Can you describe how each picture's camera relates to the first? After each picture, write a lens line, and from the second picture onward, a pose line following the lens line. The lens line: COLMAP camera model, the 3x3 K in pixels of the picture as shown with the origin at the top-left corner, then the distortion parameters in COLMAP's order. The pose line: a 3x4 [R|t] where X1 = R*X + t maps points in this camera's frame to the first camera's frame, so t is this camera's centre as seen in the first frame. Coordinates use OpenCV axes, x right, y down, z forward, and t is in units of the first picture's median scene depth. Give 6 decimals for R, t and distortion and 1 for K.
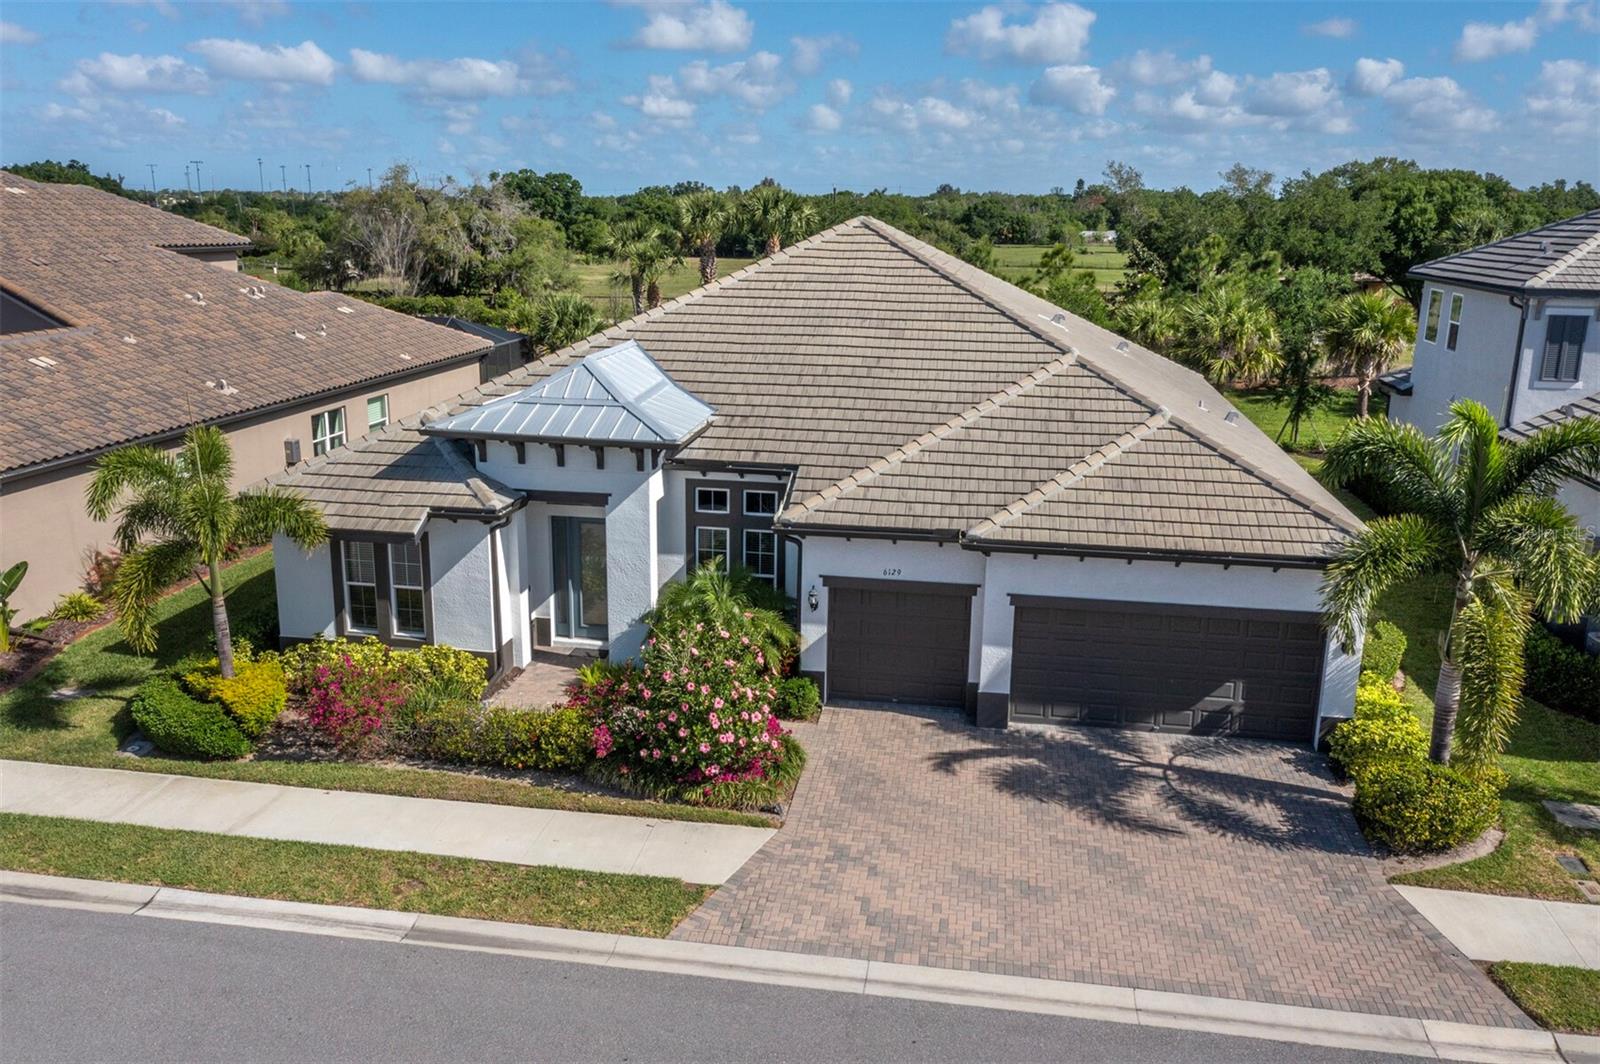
lens RADIAL K [[1278.2, 0, 800.0], [0, 1278.2, 532.0], [0, 0, 1]] dist [0.002239, 0.006772]
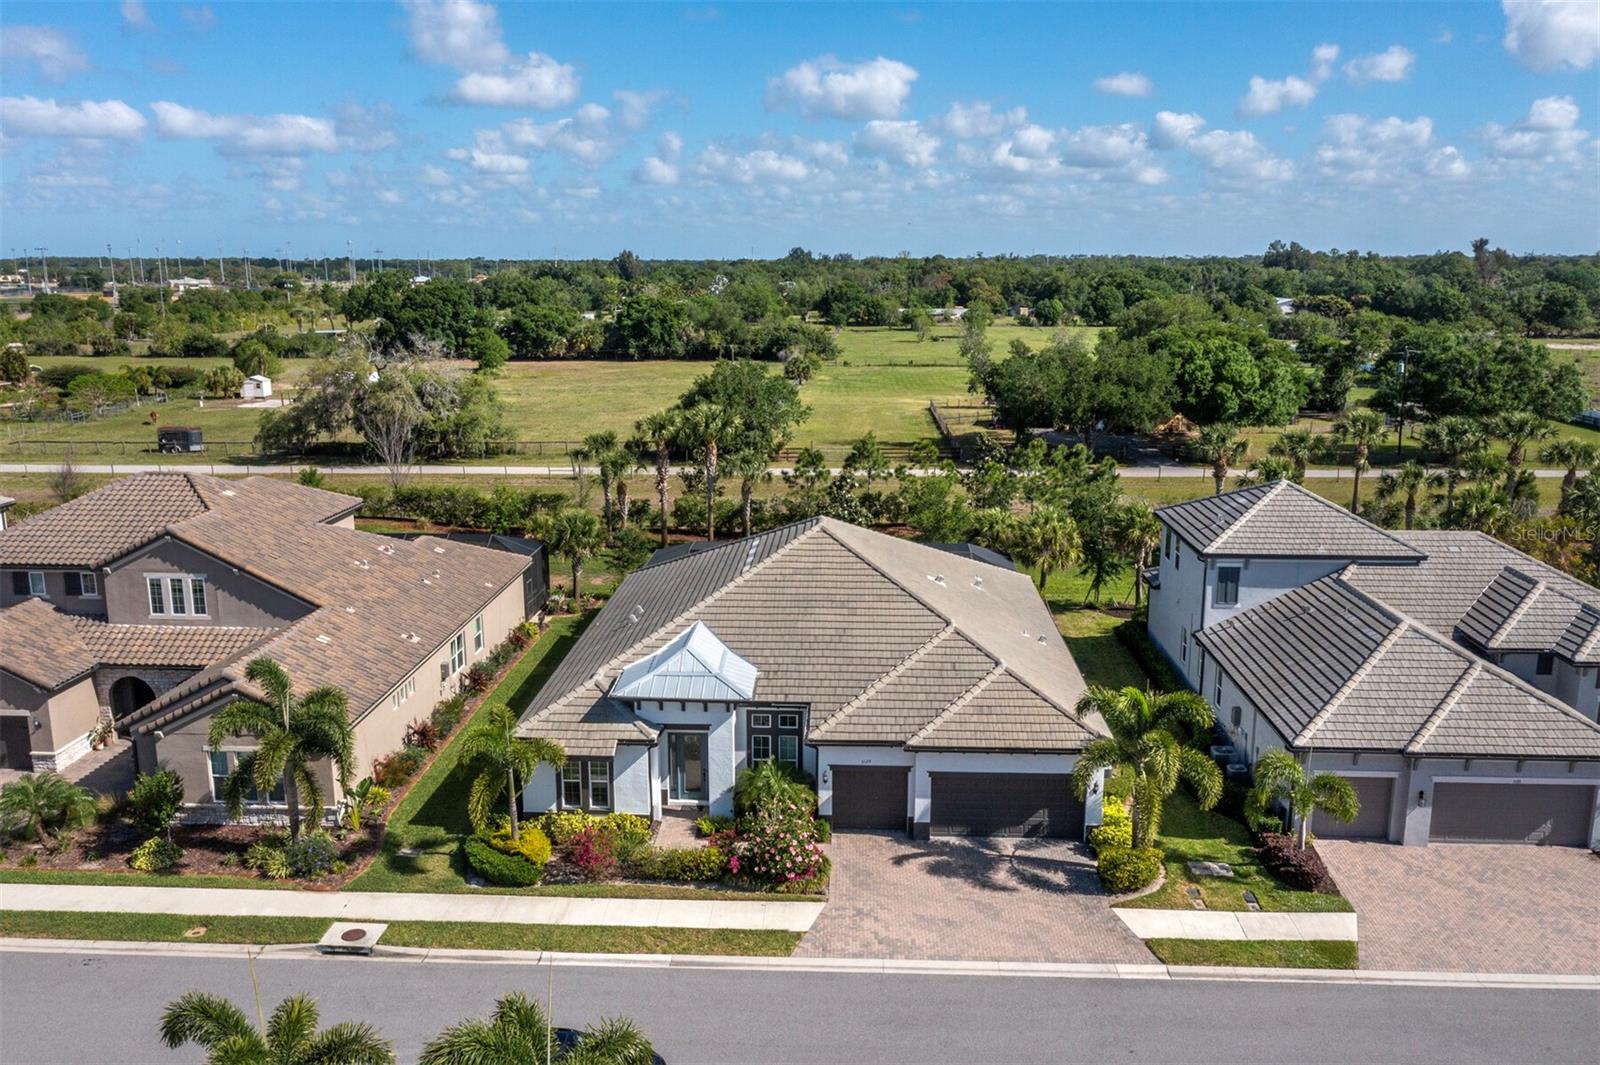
lens RADIAL K [[1296.2, 0, 800.0], [0, 1296.2, 532.5], [0, 0, 1]] dist [-0.015238, 0.006794]
pose [[0.993294, -0.040011, 0.108469, -0.221101], [0.044046, 0.998414, -0.035058, -0.244991], [-0.106895, 0.039601, 0.993481, -0.916786]]
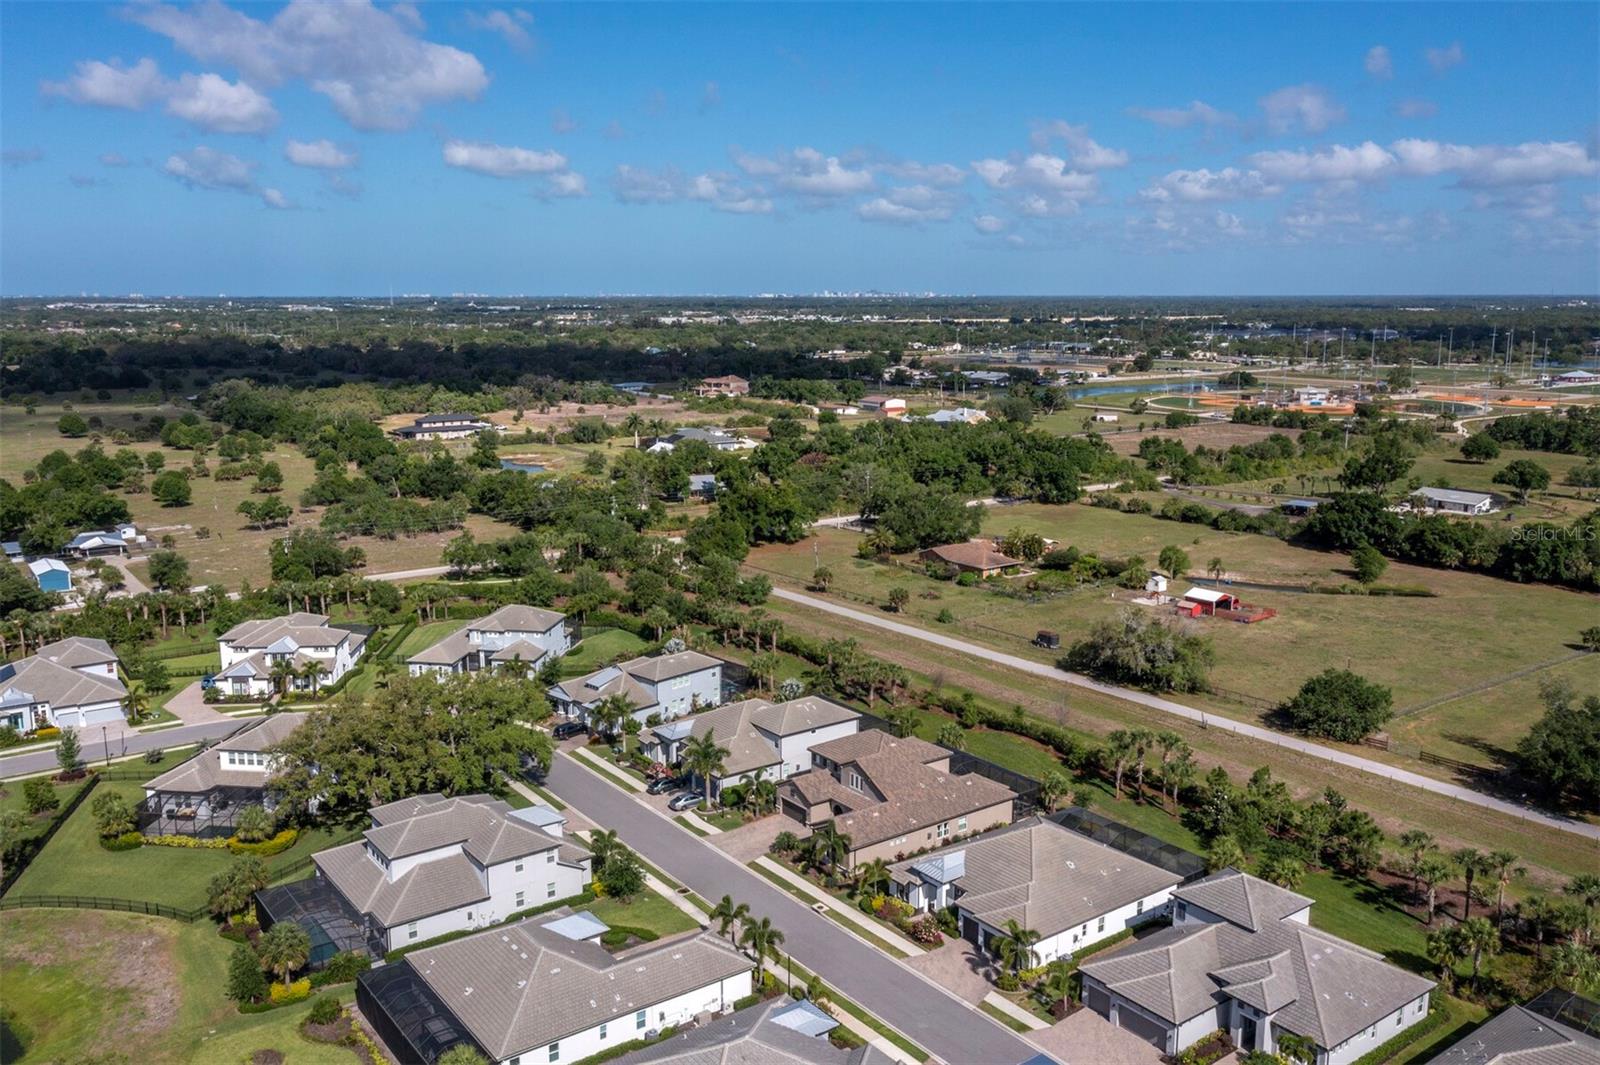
lens RADIAL K [[1328.5, 0, 800.0], [0, 1328.5, 532.5], [0, 0, 1]] dist [-0.009175, 0.042815]
pose [[0.729454, 0.120341, -0.673361, 3.249136], [-0.165181, 0.986260, -0.002679, -1.495534], [0.663786, 0.113180, 0.739309, -3.988096]]
